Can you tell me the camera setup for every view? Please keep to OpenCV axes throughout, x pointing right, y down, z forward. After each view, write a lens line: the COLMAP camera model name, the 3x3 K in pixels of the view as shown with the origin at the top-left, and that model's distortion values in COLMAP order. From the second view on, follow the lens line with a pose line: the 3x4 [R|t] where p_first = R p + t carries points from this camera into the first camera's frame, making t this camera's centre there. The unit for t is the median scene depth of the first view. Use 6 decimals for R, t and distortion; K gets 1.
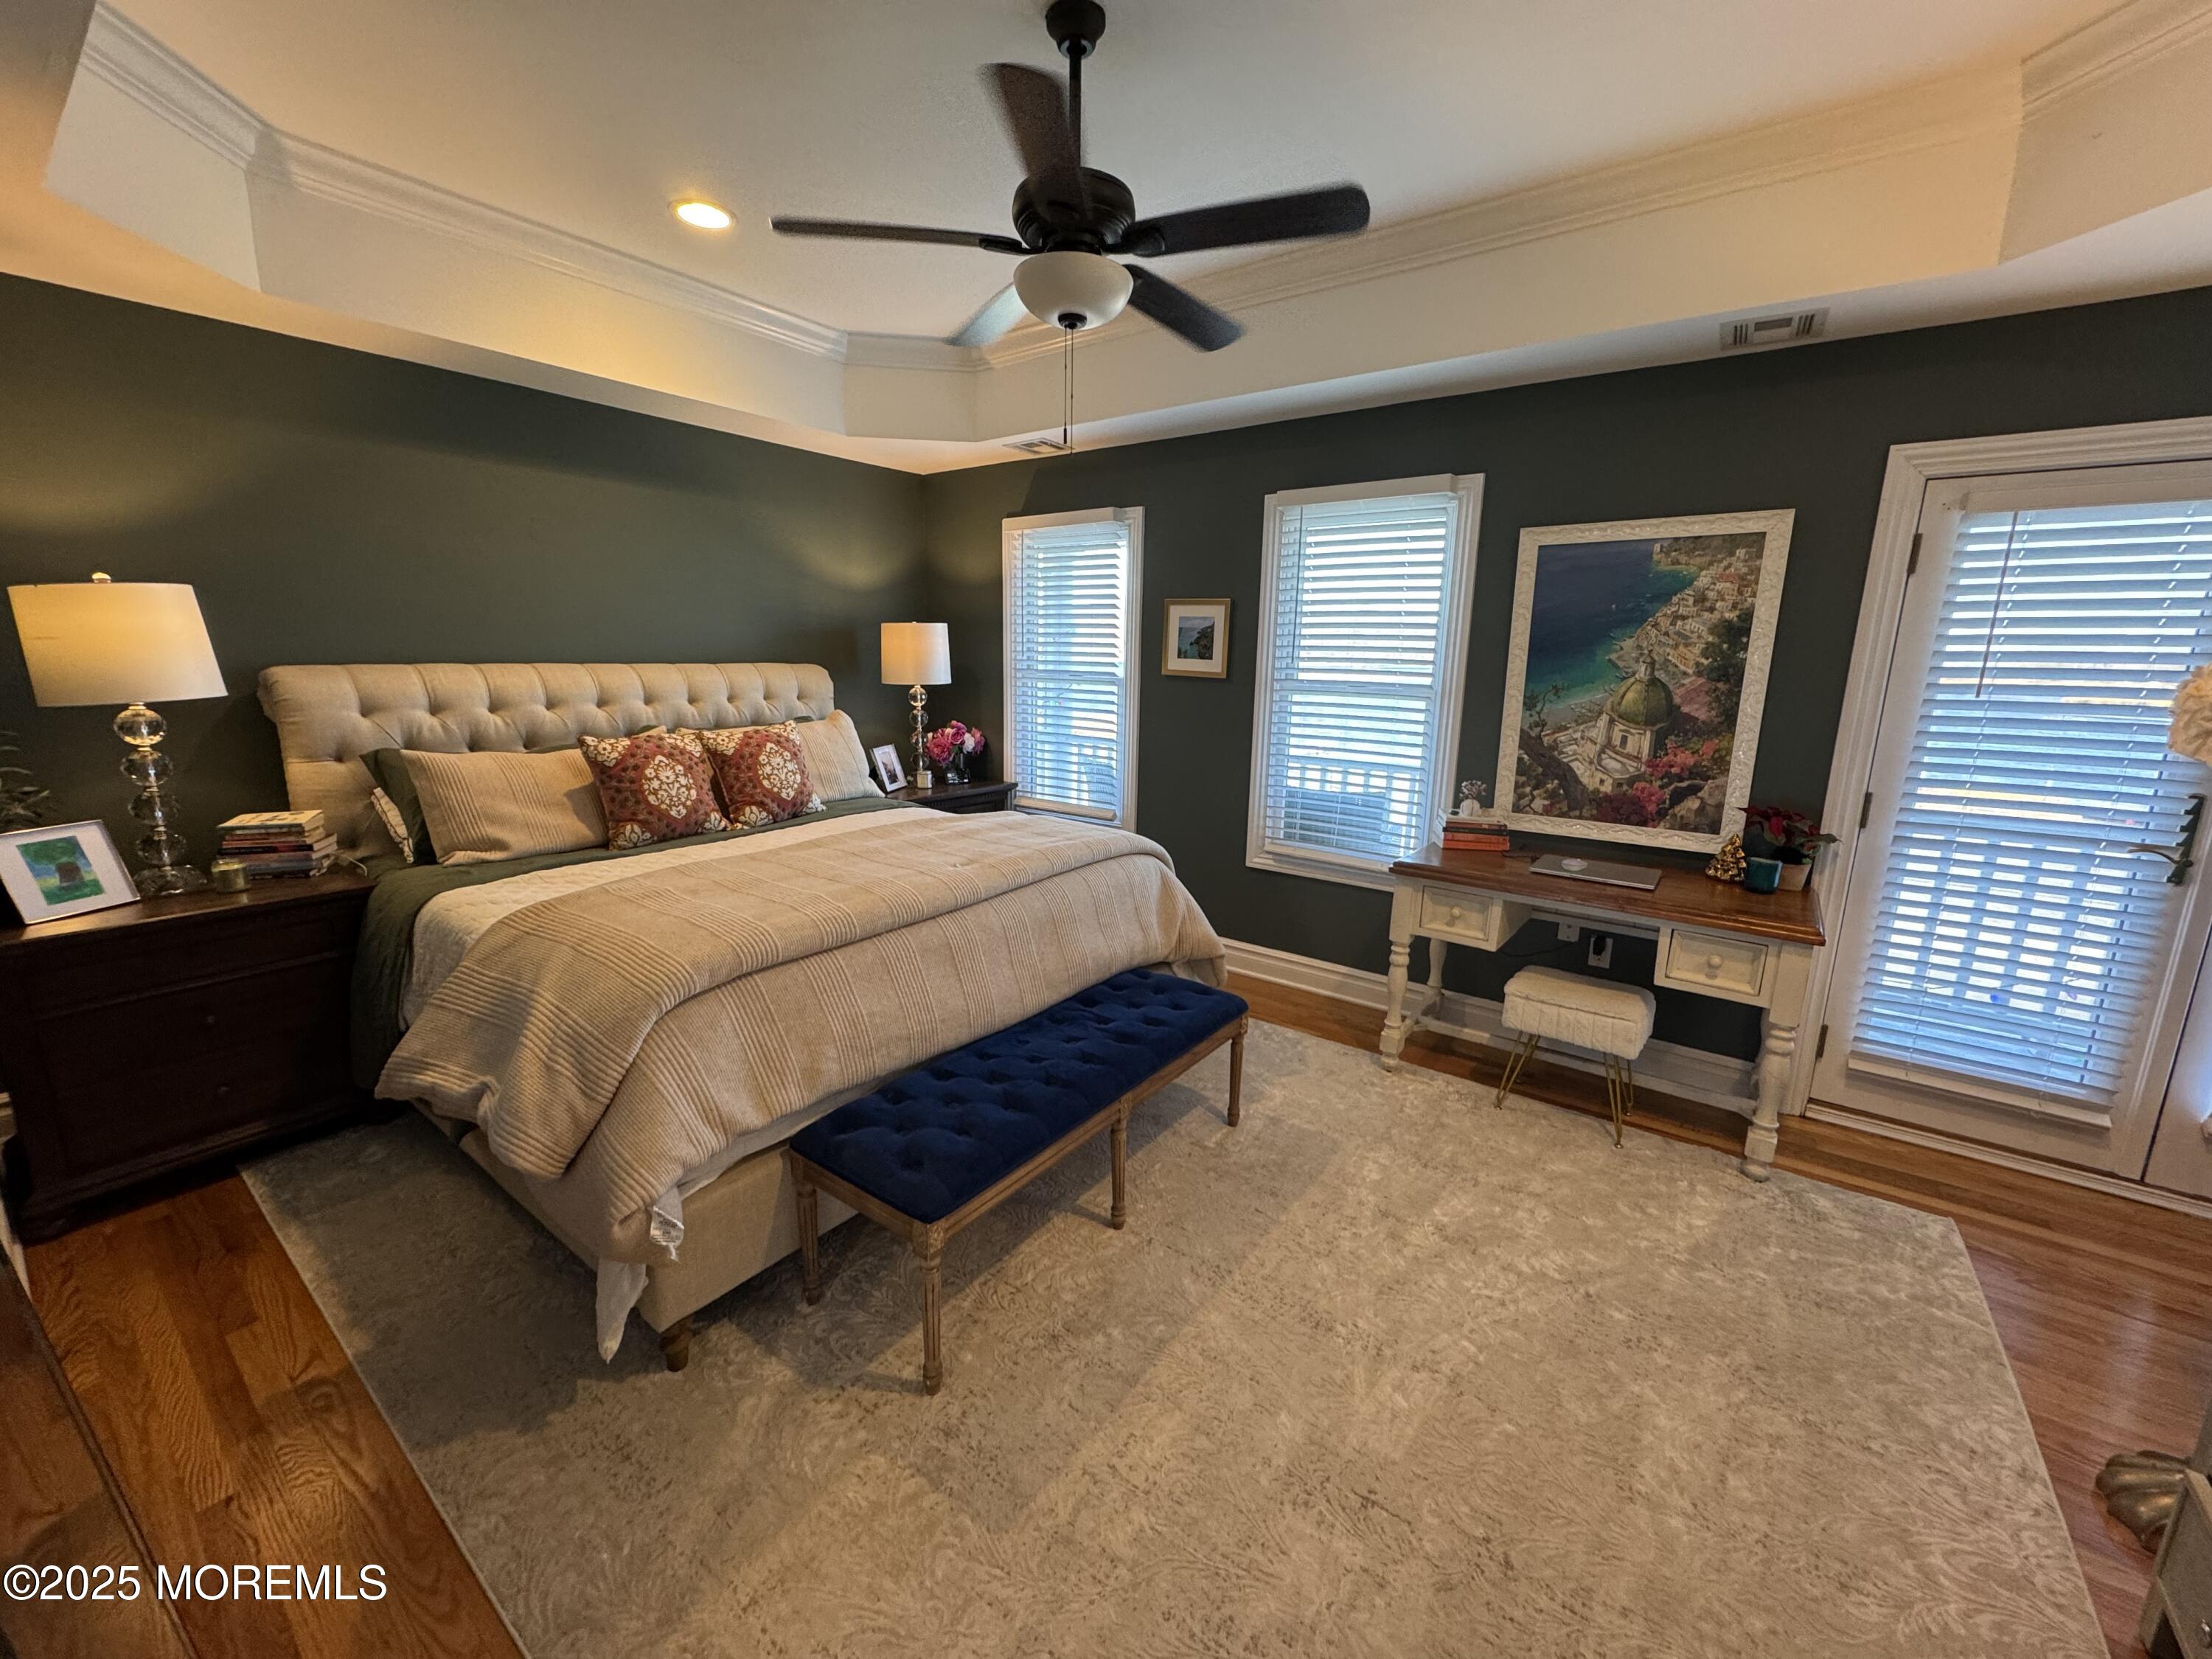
lens RADIAL K [[874.4, 0, 1114.0], [0, 874.4, 828.1], [0, 0, 1]] dist [-0.003242, -0.000597]
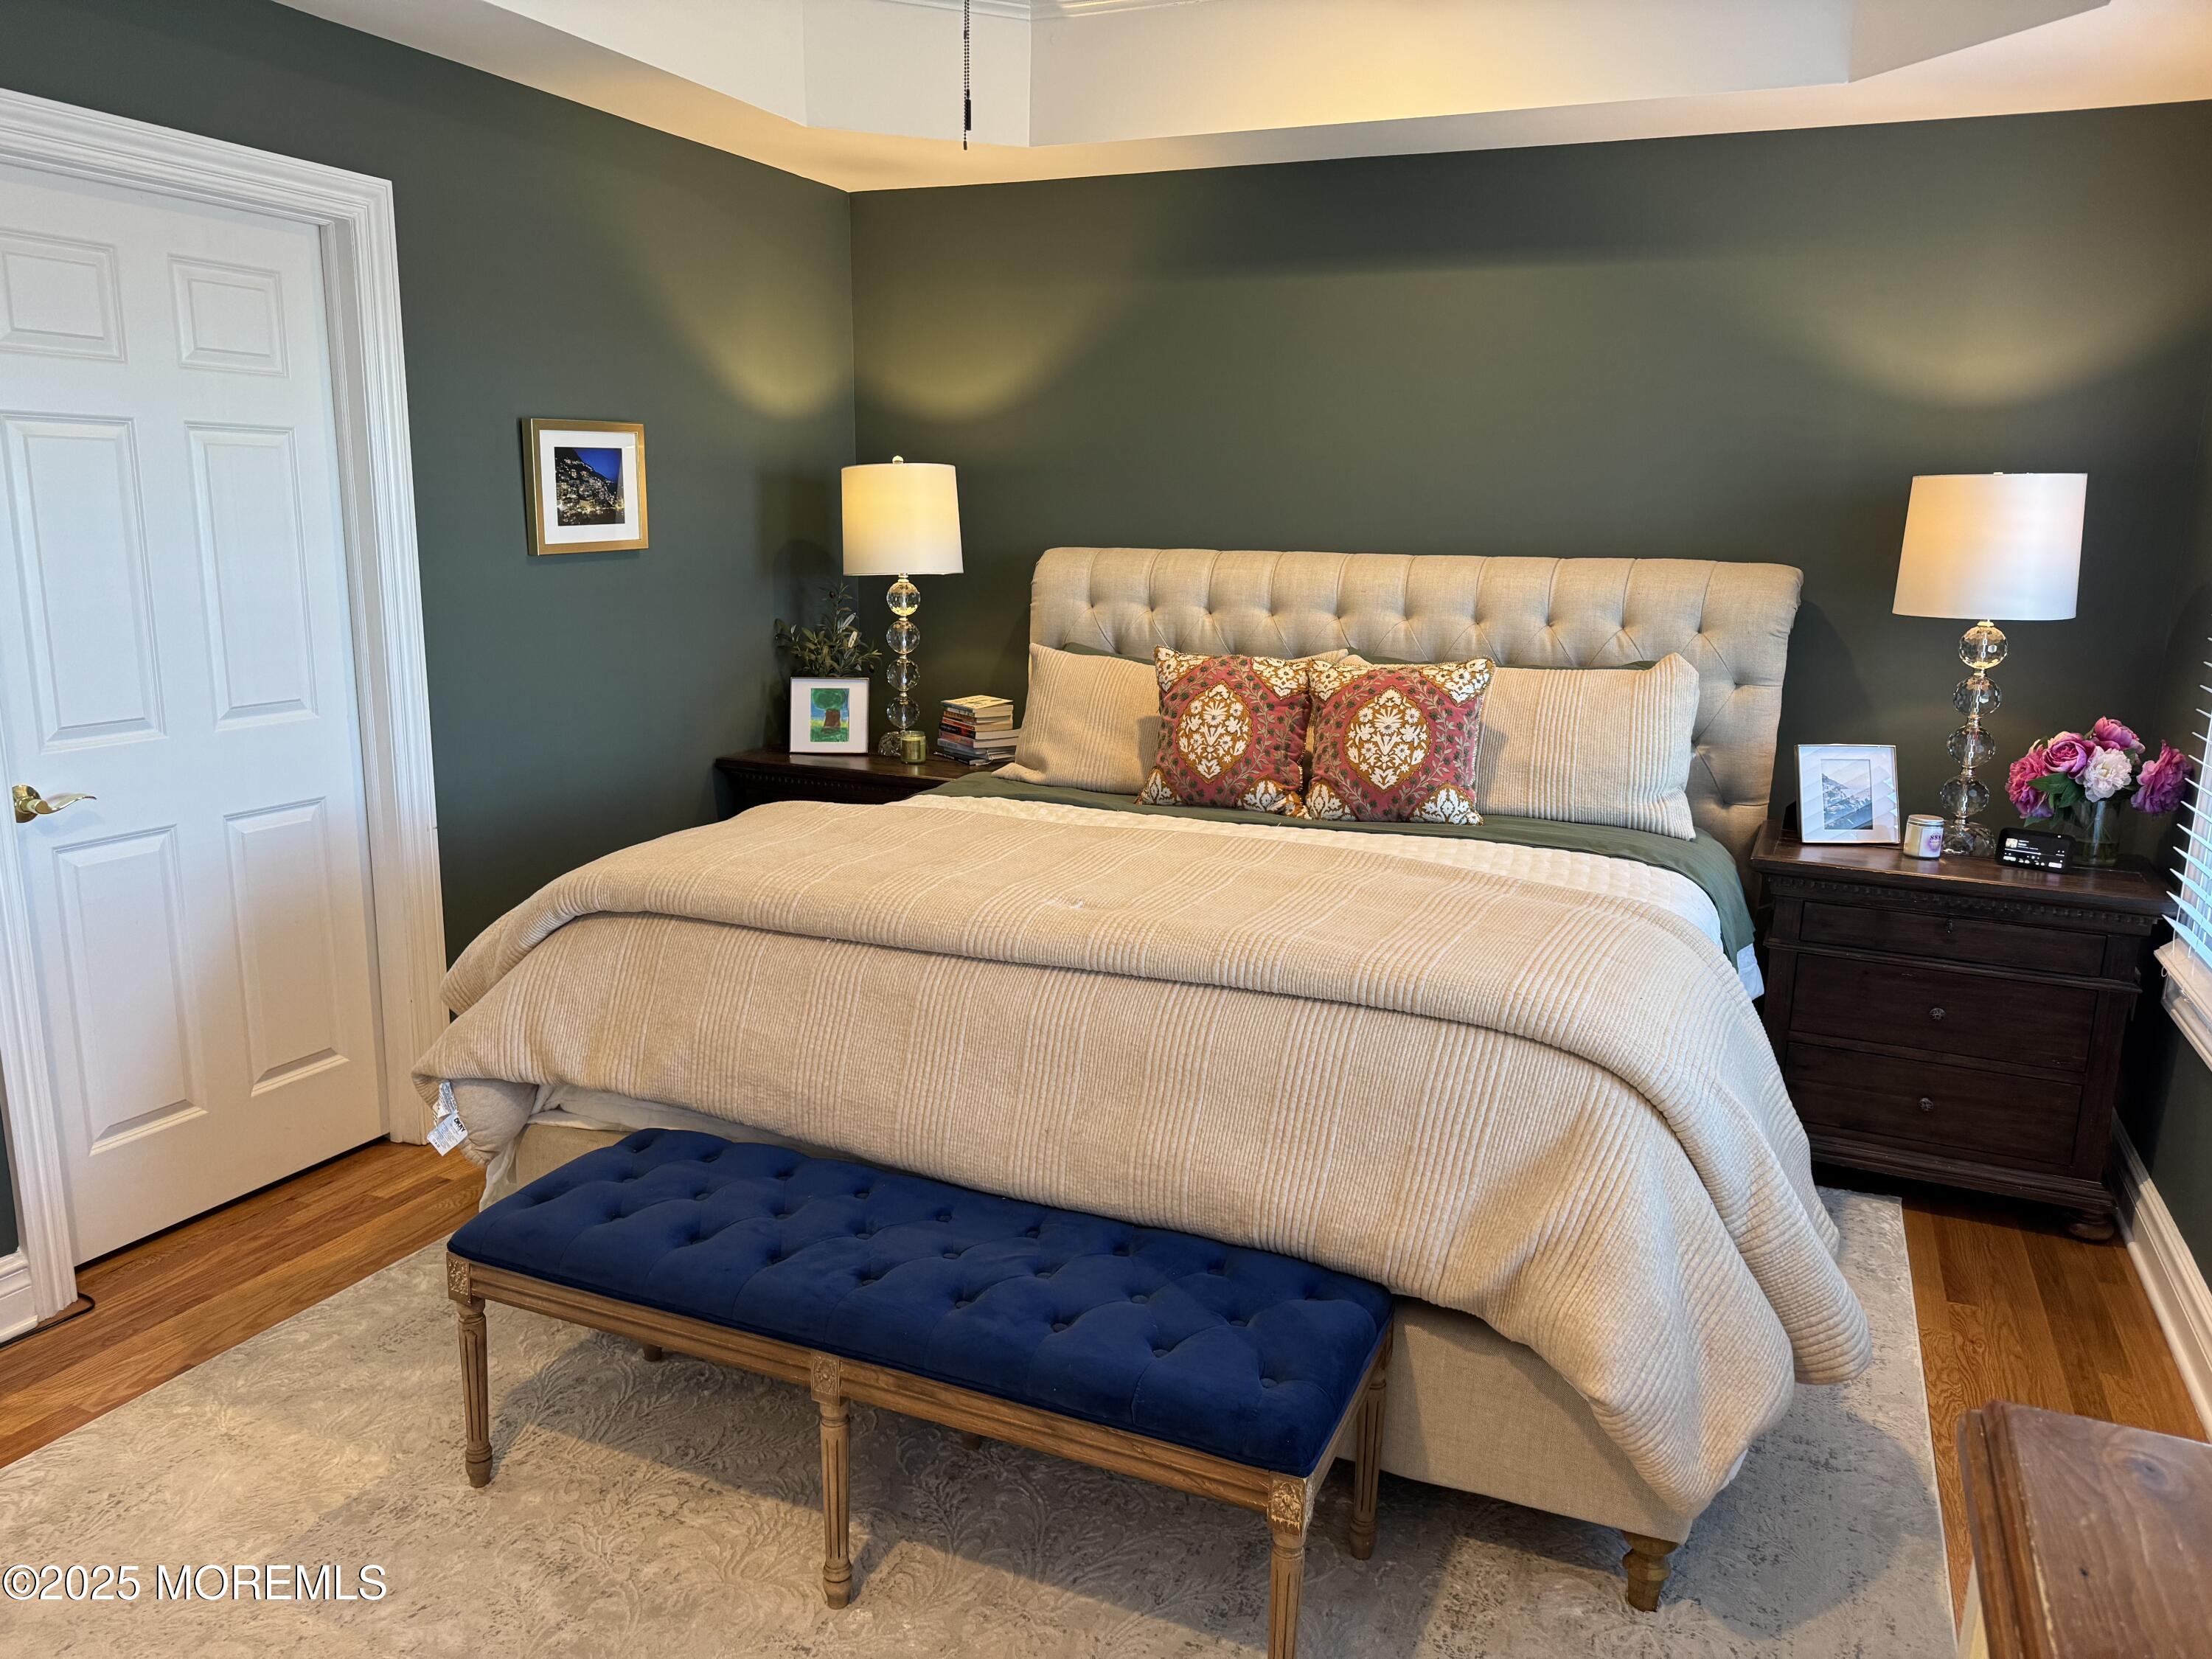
lens RADIAL K [[1529.8, 0, 1108.7], [0, 1529.8, 839.8], [0, 0, 1]] dist [0.115204, -0.206889]
pose [[0.215056, 0.188445, -0.958248, 0.684635], [-0.210253, 0.967131, 0.143006, -0.127624], [0.953700, 0.170720, 0.247609, 0.687004]]
